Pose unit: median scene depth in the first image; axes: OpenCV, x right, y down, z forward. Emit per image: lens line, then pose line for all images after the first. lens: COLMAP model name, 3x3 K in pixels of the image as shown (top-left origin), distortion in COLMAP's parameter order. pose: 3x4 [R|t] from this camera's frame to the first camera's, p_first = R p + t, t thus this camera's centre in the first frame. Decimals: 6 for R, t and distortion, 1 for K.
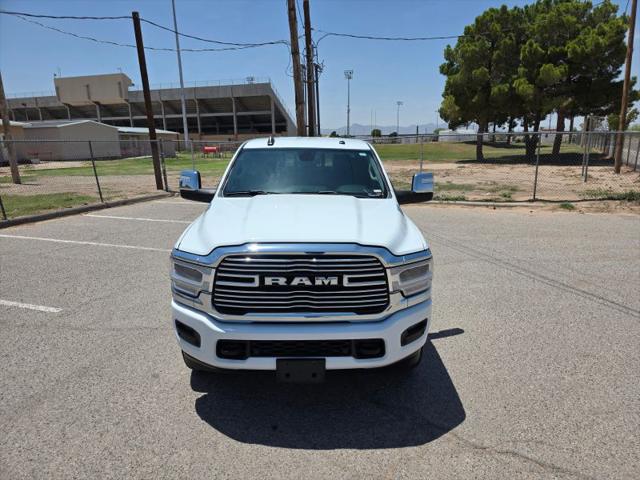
lens RADIAL K [[431.1, 0, 317.5], [0, 431.1, 235.8], [0, 0, 1]] dist [0.044188, -0.040513]
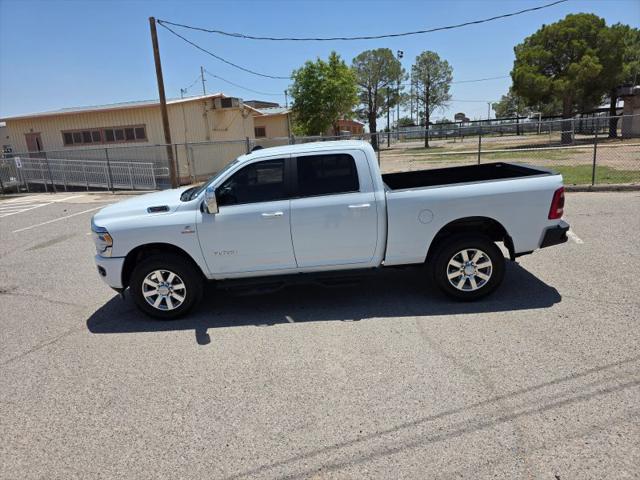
lens RADIAL K [[428.1, 0, 318.6], [0, 428.1, 237.6], [0, 0, 1]] dist [0.038587, -0.032998]
pose [[-0.027568, 0.242283, -0.969814, 0.165842], [-0.148100, 0.958486, 0.243662, -0.041393], [0.988588, 0.150347, 0.009459, 0.162455]]
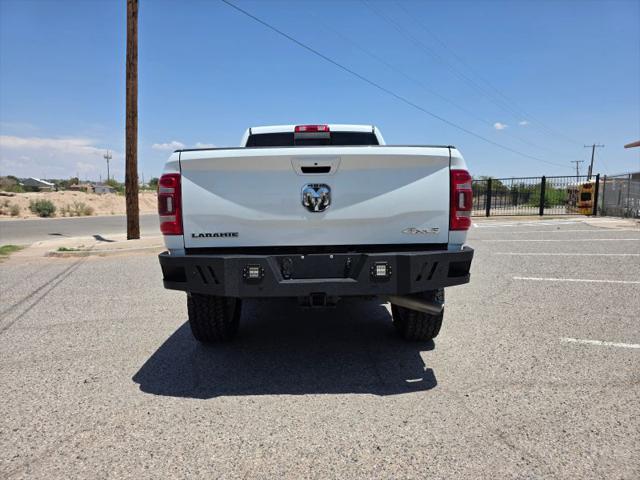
lens RADIAL K [[437.6, 0, 320.8], [0, 437.6, 229.7], [0, 0, 1]] dist [0.026386, -0.000938]
pose [[-0.999953, 0.009561, -0.001371, -0.006898], [0.008792, 0.959802, 0.280539, -0.046358], [0.003998, 0.280513, -0.959842, 0.317017]]
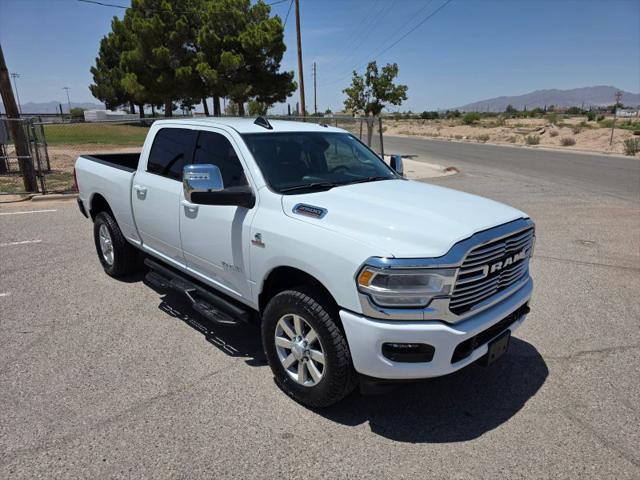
lens RADIAL K [[433.7, 0, 323.3], [0, 433.7, 240.1], [0, 0, 1]] dist [0.044579, -0.042841]
pose [[0.729985, -0.170802, 0.661776, -0.082560], [0.139589, 0.985119, 0.100279, -0.008849], [-0.669056, 0.019174, 0.742964, 0.040920]]
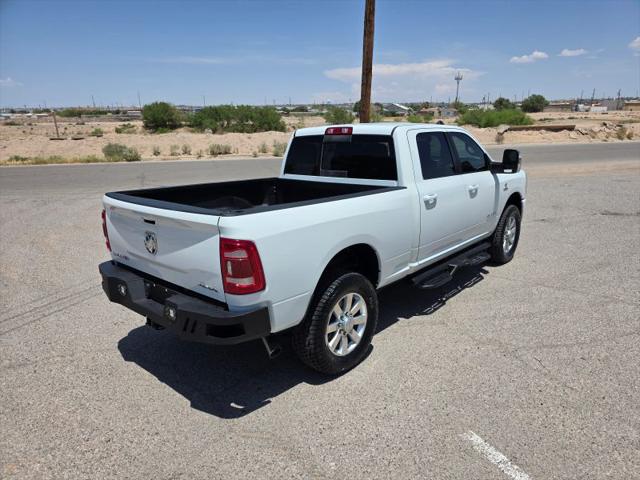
lens RADIAL K [[433.7, 0, 323.3], [0, 433.7, 240.1], [0, 0, 1]] dist [0.044579, -0.042841]
pose [[-0.739261, -0.156296, 0.655031, -0.093444], [0.165256, 0.900846, 0.401455, -0.062389], [-0.652828, 0.405028, -0.640131, 0.279332]]
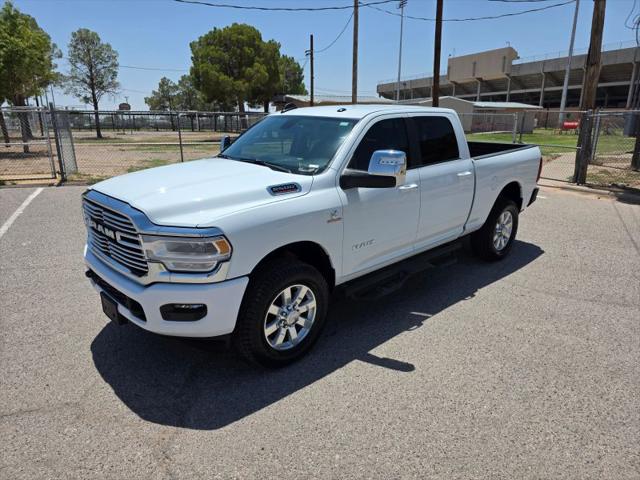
lens RADIAL K [[428.1, 0, 318.6], [0, 428.1, 237.6], [0, 0, 1]] dist [0.038587, -0.032998]
pose [[0.676377, 0.205678, -0.707256, 0.091907], [-0.164409, 0.978153, 0.127227, -0.008840], [0.717972, 0.030226, 0.695416, 0.049345]]
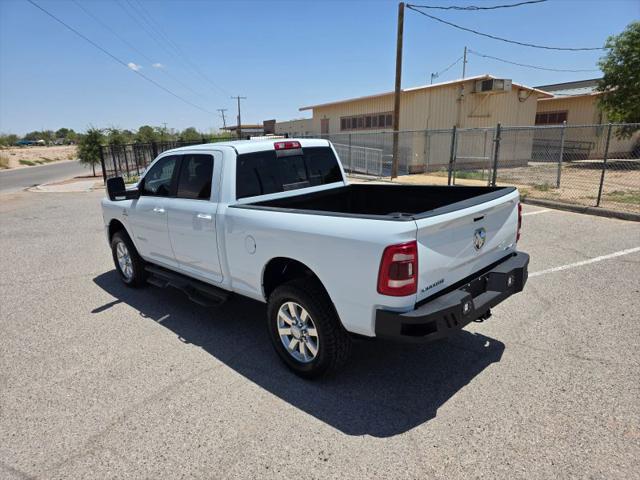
lens RADIAL K [[433.7, 0, 323.3], [0, 433.7, 240.1], [0, 0, 1]] dist [0.044579, -0.042841]
pose [[-0.720452, 0.191949, -0.666412, 0.083816], [-0.106471, 0.918927, 0.379786, -0.063911], [0.685283, 0.344571, -0.641606, 0.282925]]
